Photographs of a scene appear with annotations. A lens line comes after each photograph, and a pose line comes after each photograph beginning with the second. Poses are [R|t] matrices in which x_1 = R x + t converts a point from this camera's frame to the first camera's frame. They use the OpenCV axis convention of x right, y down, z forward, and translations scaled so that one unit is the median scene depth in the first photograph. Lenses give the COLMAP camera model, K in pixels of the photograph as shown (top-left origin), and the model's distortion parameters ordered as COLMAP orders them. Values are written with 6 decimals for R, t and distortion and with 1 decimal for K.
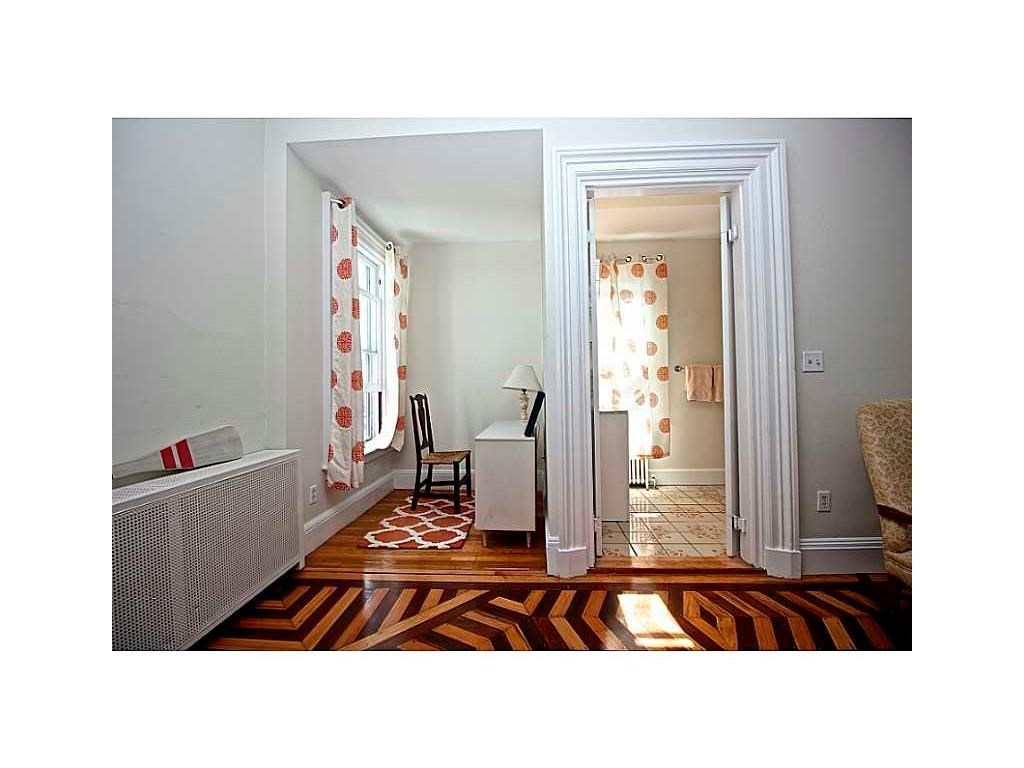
lens RADIAL K [[370.8, 0, 518.8], [0, 370.8, 377.0], [0, 0, 1]] dist [-0.001297, -0.000114]
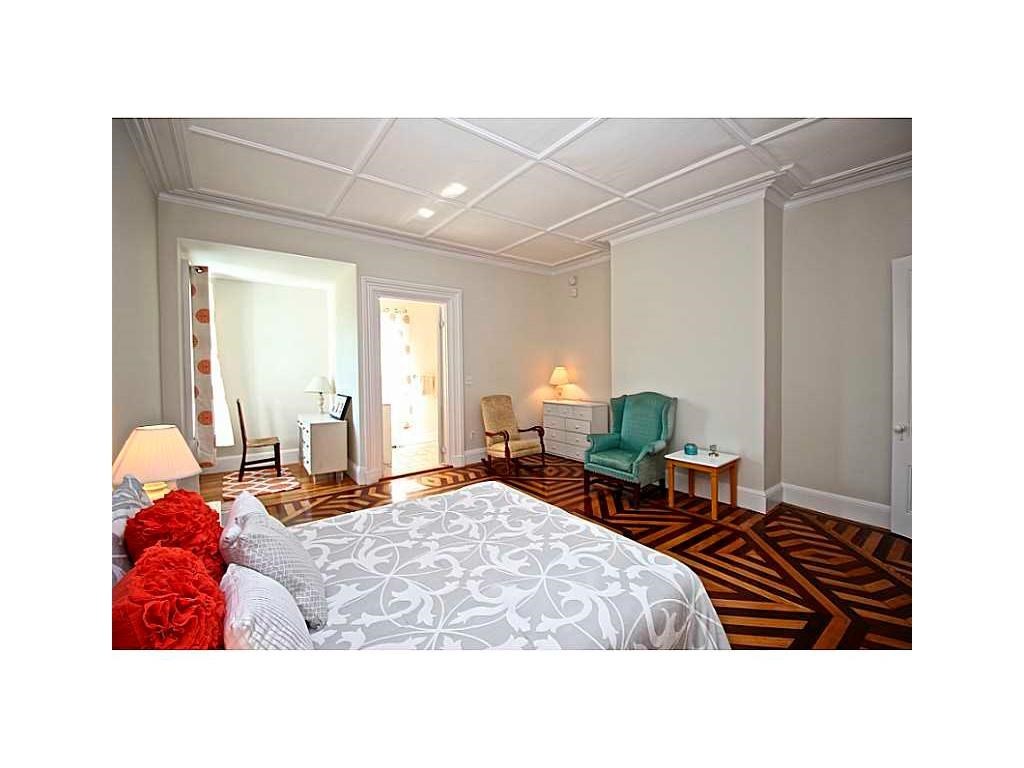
lens RADIAL K [[370.8, 0, 518.8], [0, 370.8, 377.0], [0, 0, 1]] dist [-0.001297, -0.000114]
pose [[0.758066, -0.004297, 0.652163, -0.386419], [-0.013124, 0.999675, 0.021841, -0.079313], [-0.652046, -0.025116, 0.757764, -0.728290]]
